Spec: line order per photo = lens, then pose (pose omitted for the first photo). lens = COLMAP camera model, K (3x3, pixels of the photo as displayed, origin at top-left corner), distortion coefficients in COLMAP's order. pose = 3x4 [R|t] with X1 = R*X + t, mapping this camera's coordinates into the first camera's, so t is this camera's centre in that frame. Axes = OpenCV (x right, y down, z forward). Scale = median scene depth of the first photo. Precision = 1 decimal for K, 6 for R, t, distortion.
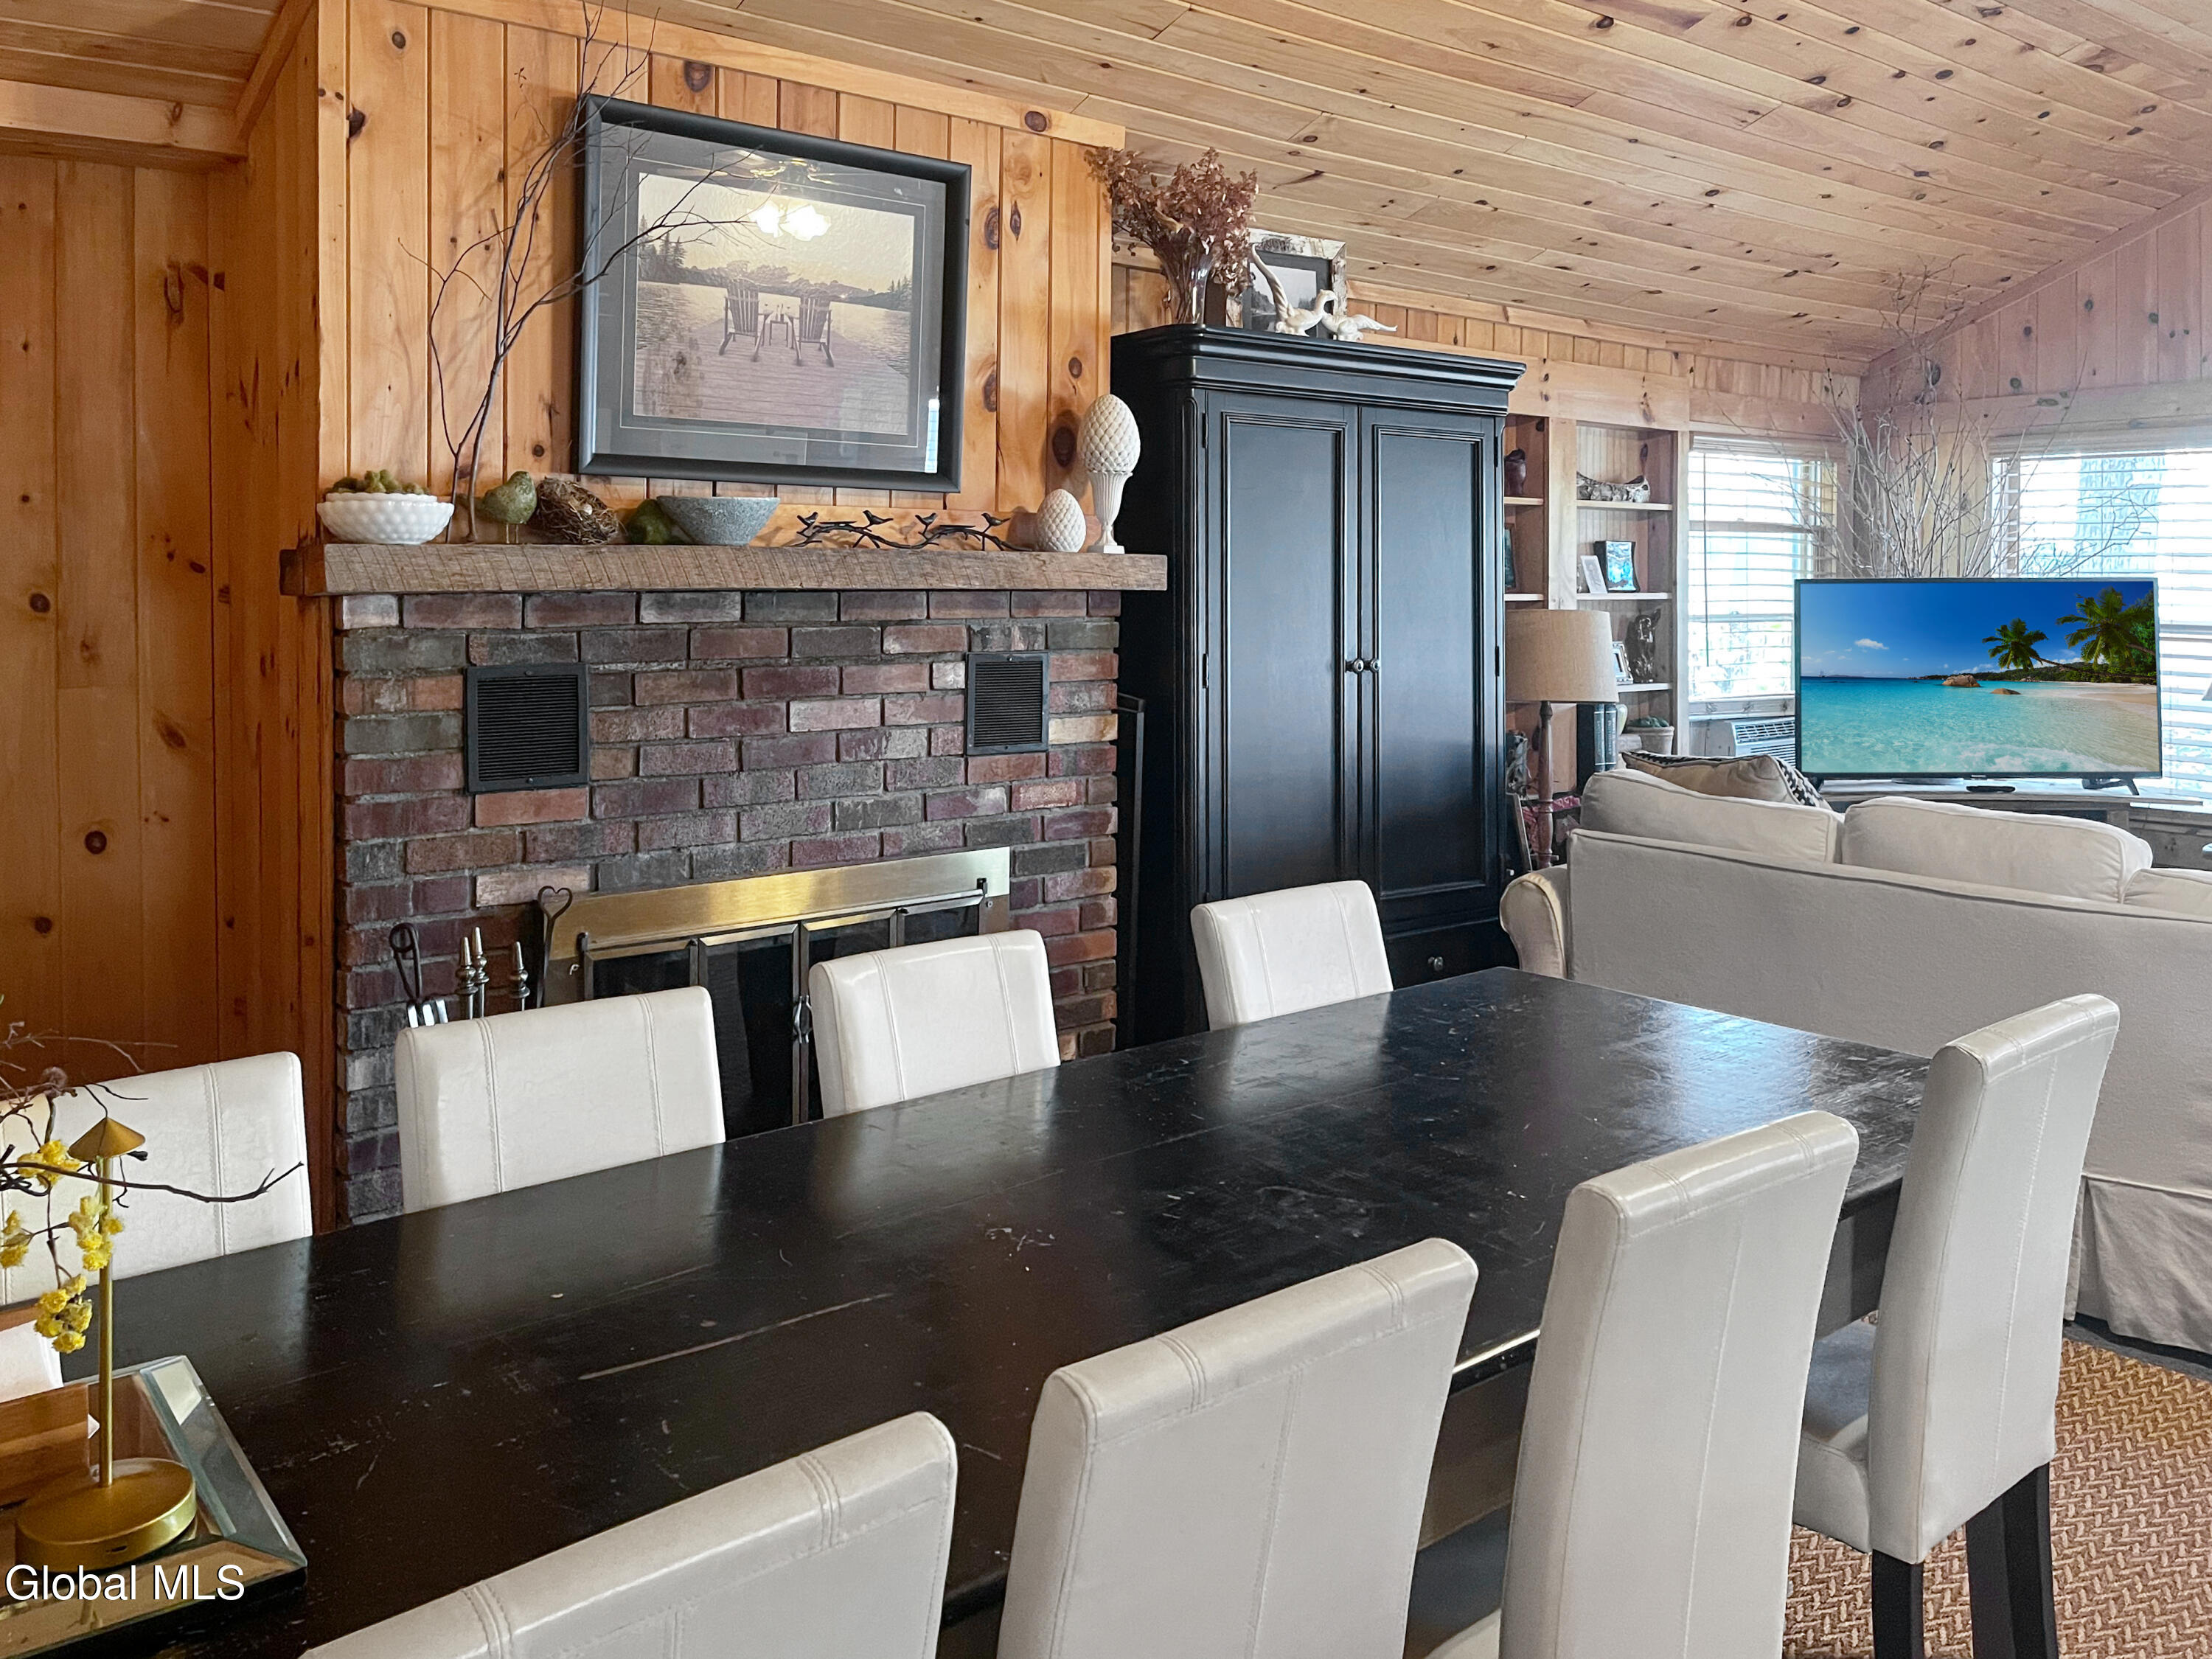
lens RADIAL K [[1764.3, 0, 1133.4], [0, 1764.3, 627.4], [0, 0, 1]] dist [0.041047, -0.041672]
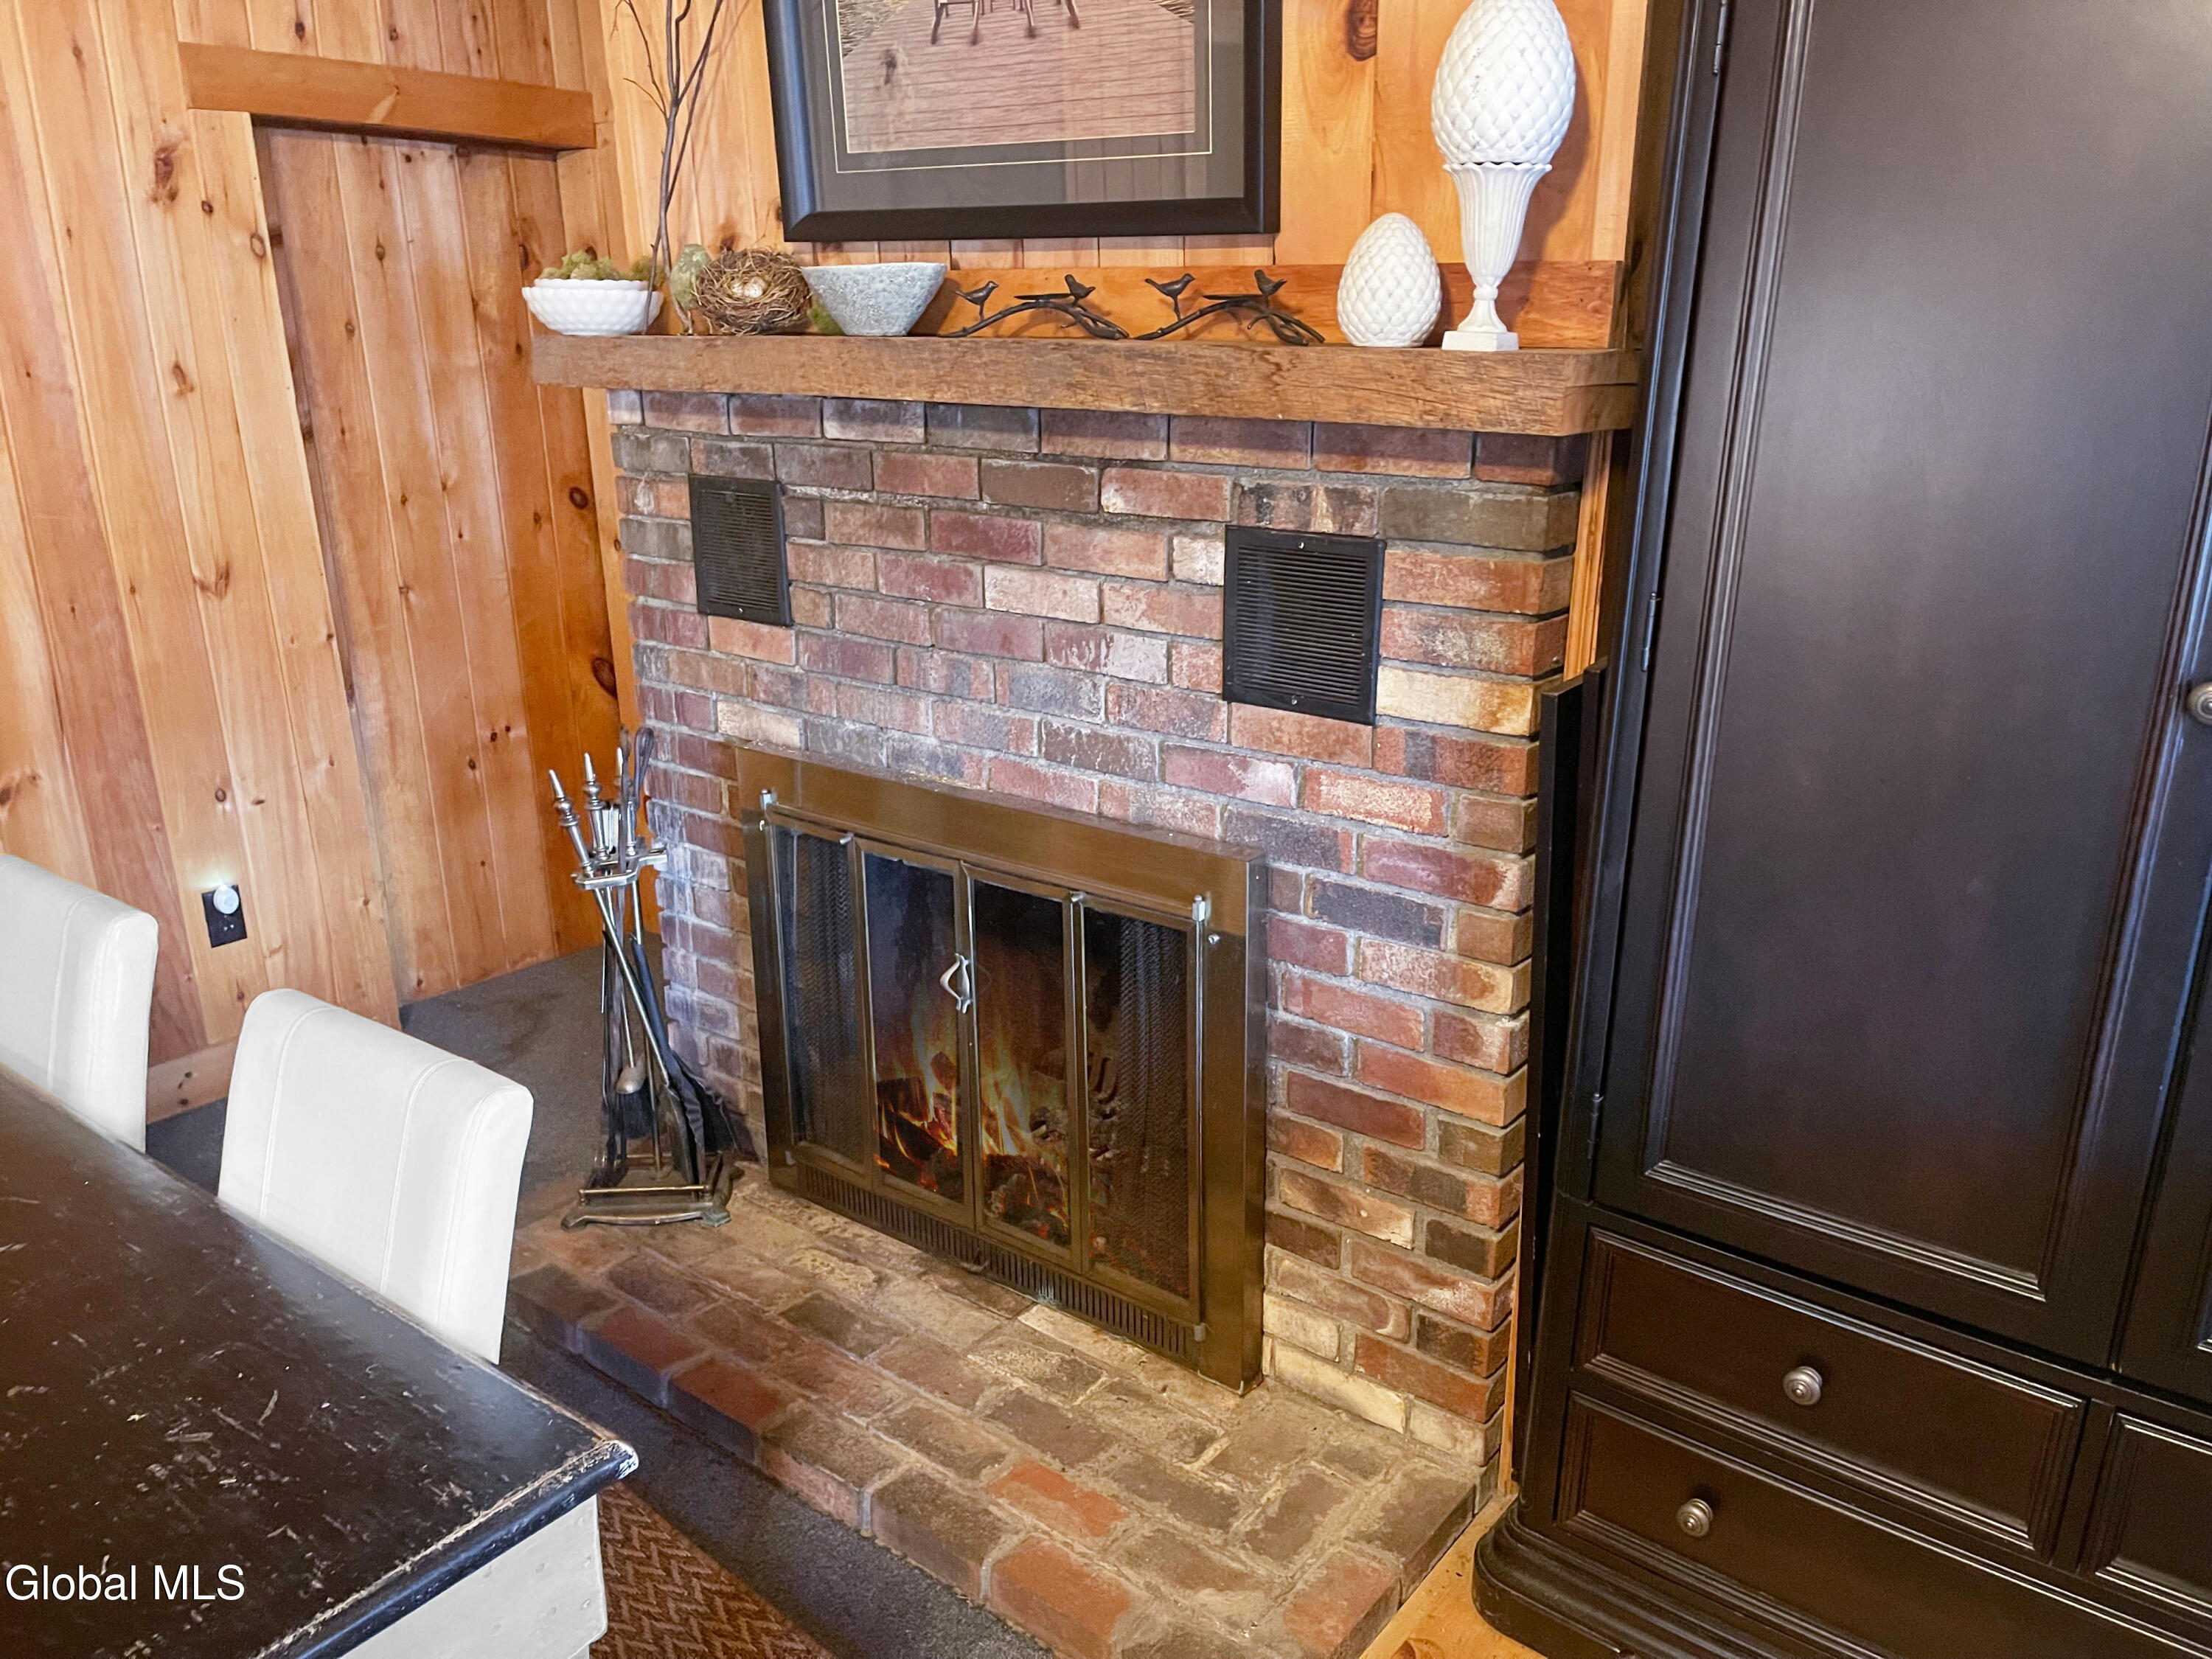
lens RADIAL K [[1672.3, 0, 1108.8], [0, 1672.3, 879.5], [0, 0, 1]] dist [0.052405, -0.068644]
pose [[0.227178, 0.303546, -0.925338, 0.475149], [-0.037459, 0.952203, 0.303162, -0.043609], [0.973132, -0.034209, 0.227690, 0.873549]]
